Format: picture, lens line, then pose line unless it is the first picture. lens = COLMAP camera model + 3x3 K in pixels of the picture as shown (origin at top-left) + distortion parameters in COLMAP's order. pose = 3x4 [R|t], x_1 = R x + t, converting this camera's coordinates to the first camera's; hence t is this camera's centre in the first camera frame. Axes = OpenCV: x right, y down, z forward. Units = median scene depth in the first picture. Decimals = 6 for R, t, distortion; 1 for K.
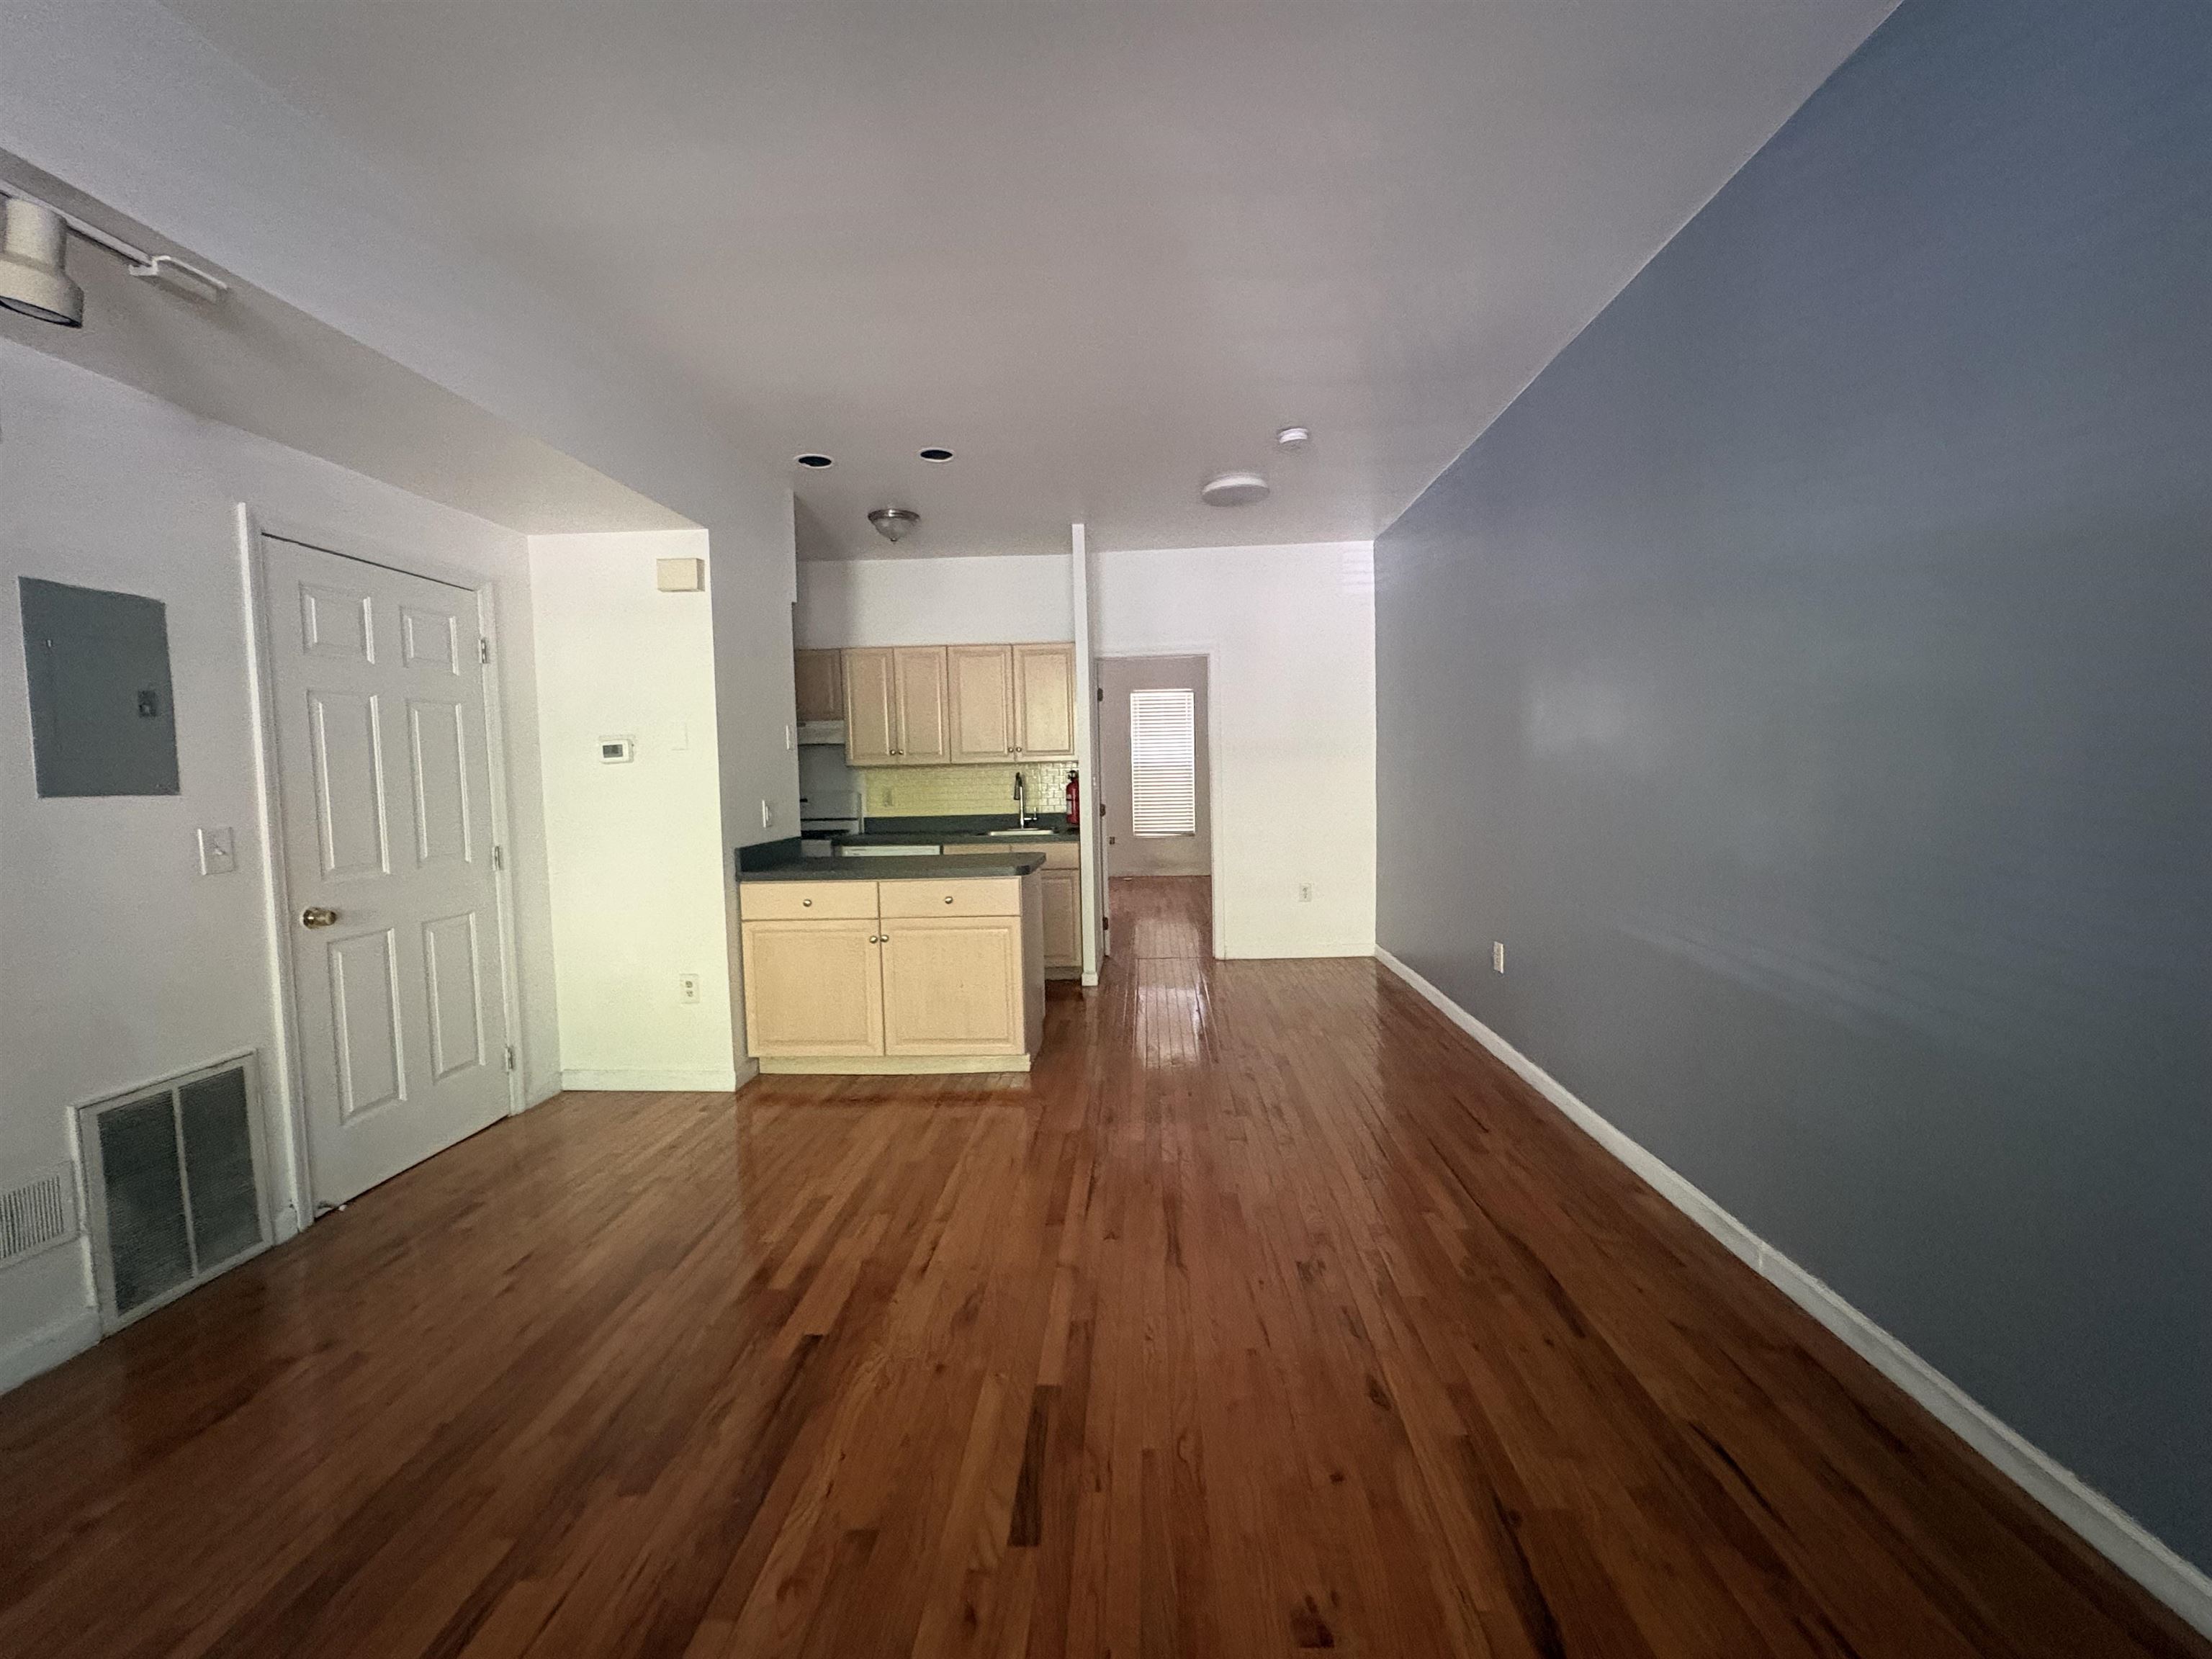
lens RADIAL K [[885.1, 0, 1104.5], [0, 885.1, 825.3], [0, 0, 1]] dist [0.000142, 0.000464]
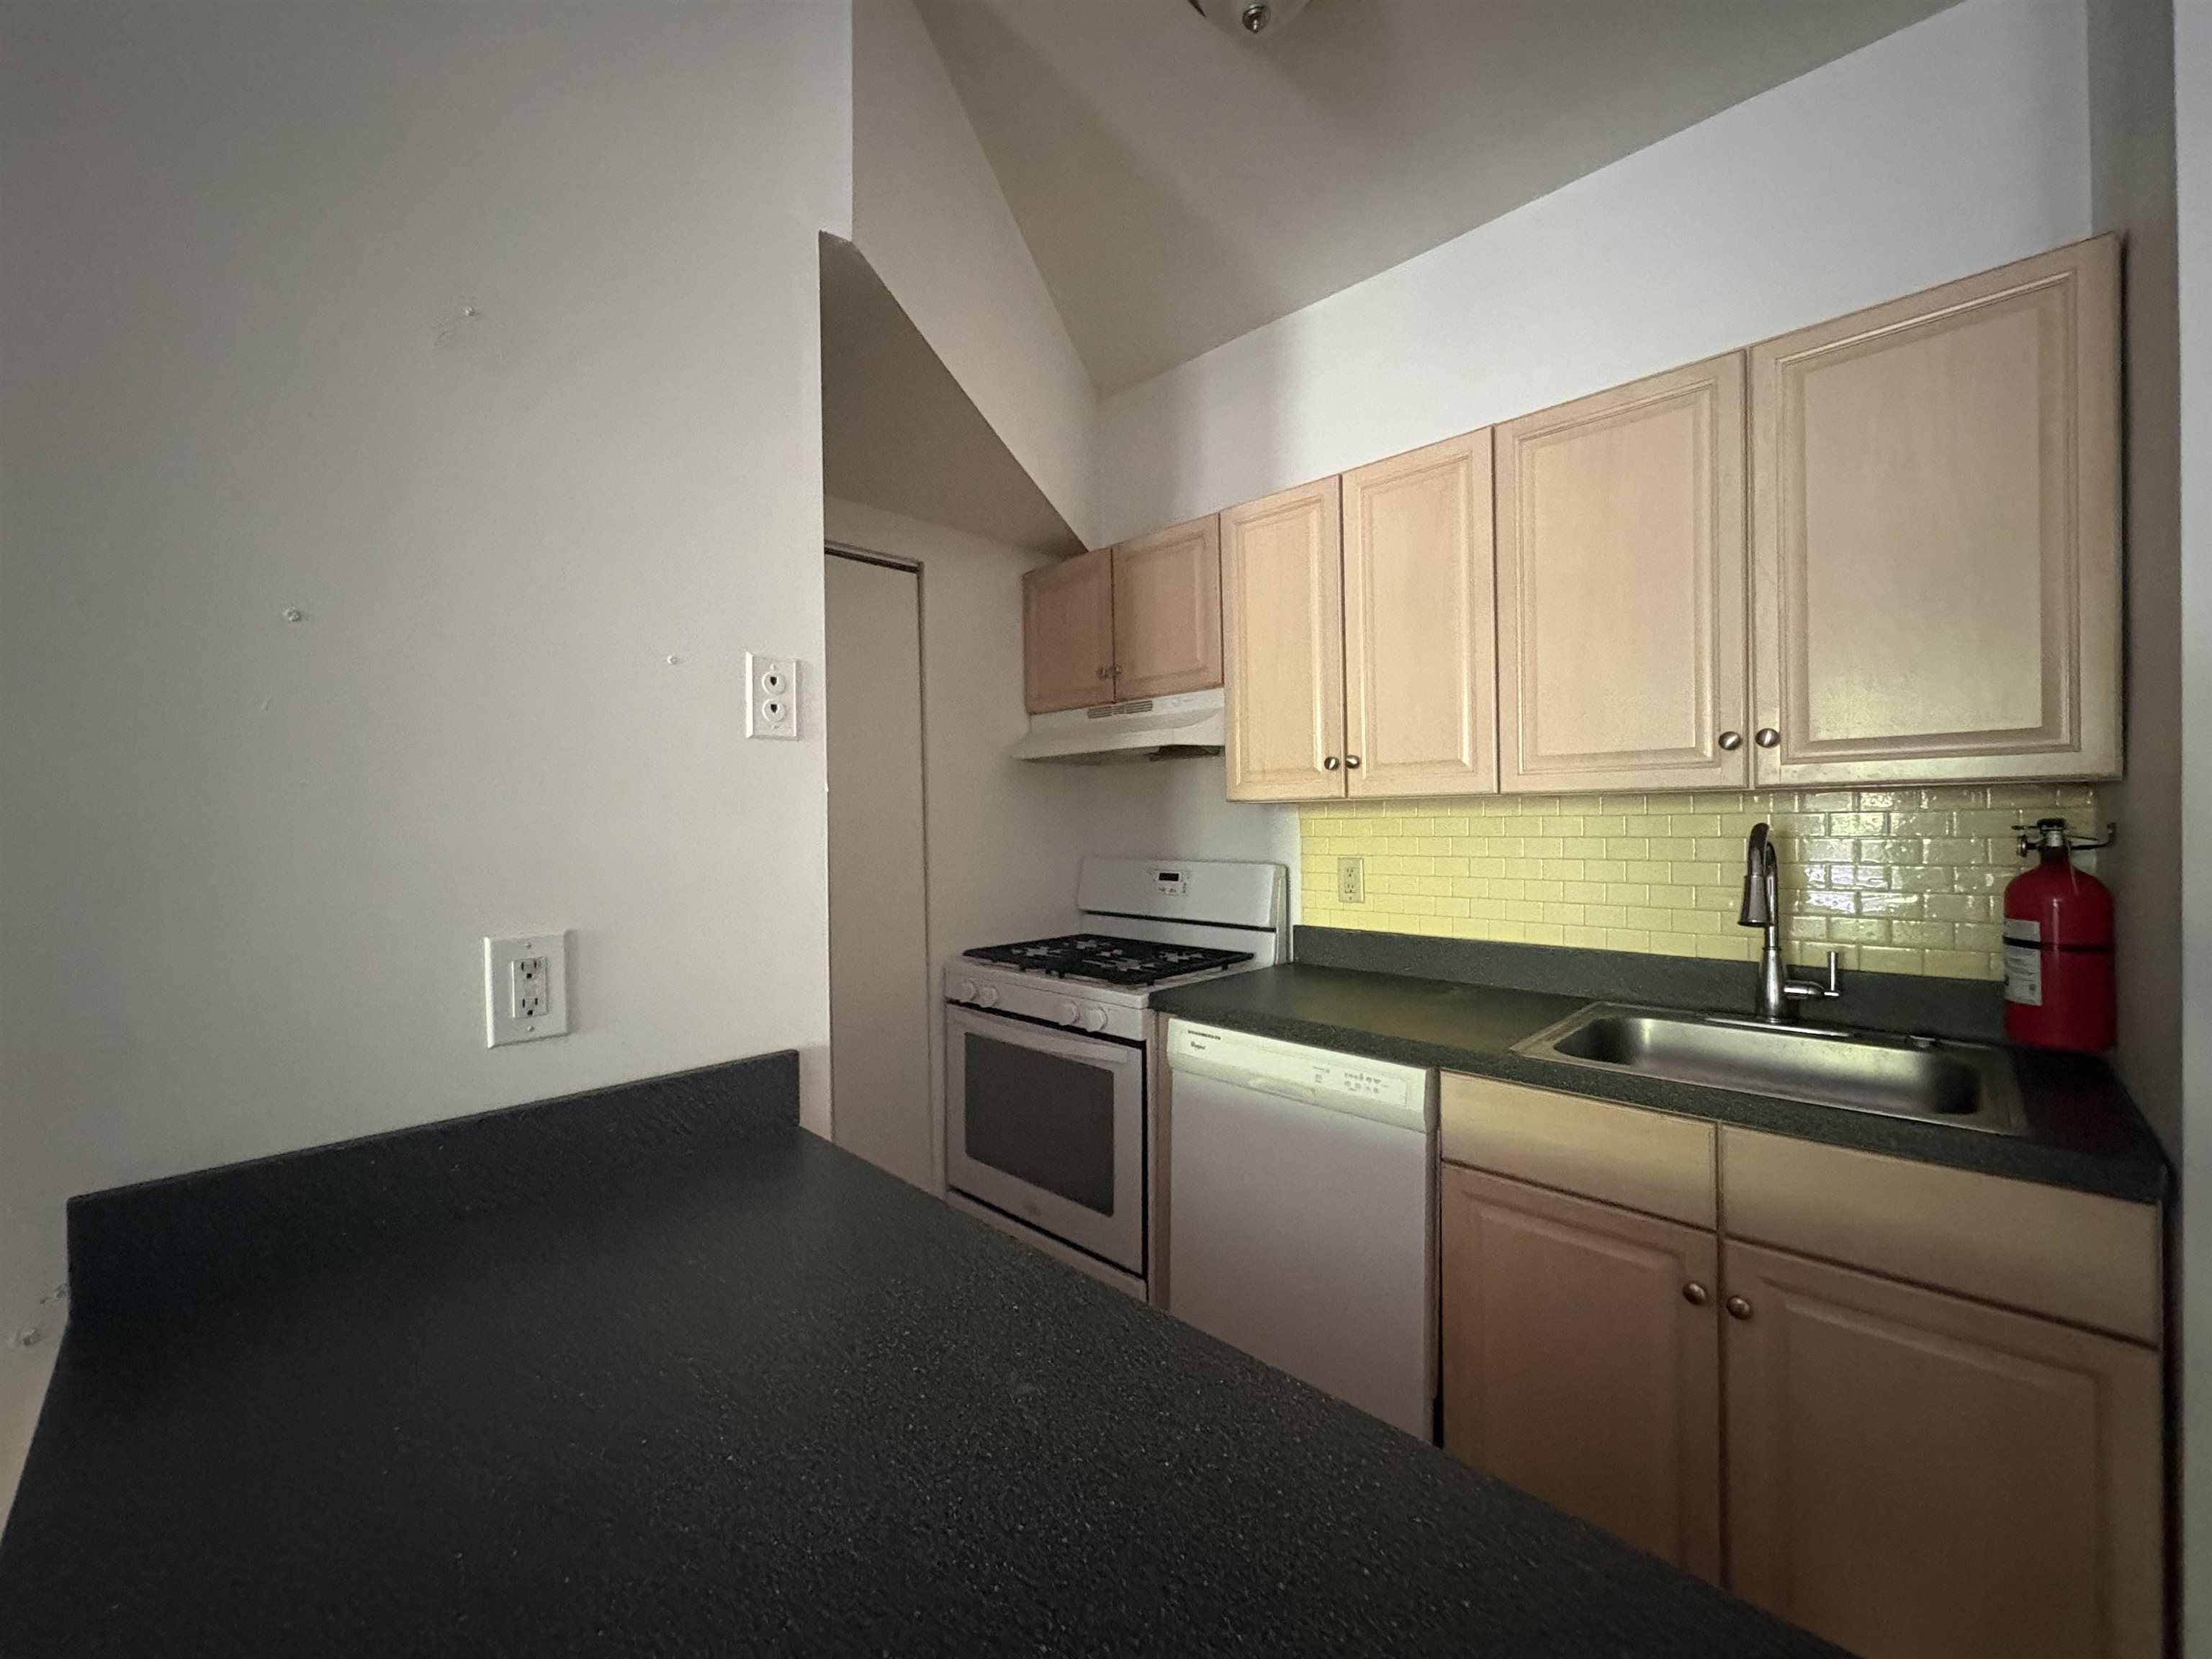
lens RADIAL K [[883.9, 0, 1107.5], [0, 883.9, 831.3], [0, 0, 1]] dist [-0.000977, 0.000343]
pose [[0.746511, 0.024560, -0.664920, -0.065899], [-0.040119, 0.999162, -0.008136, -0.046609], [0.664162, 0.032749, 0.746871, 0.653421]]
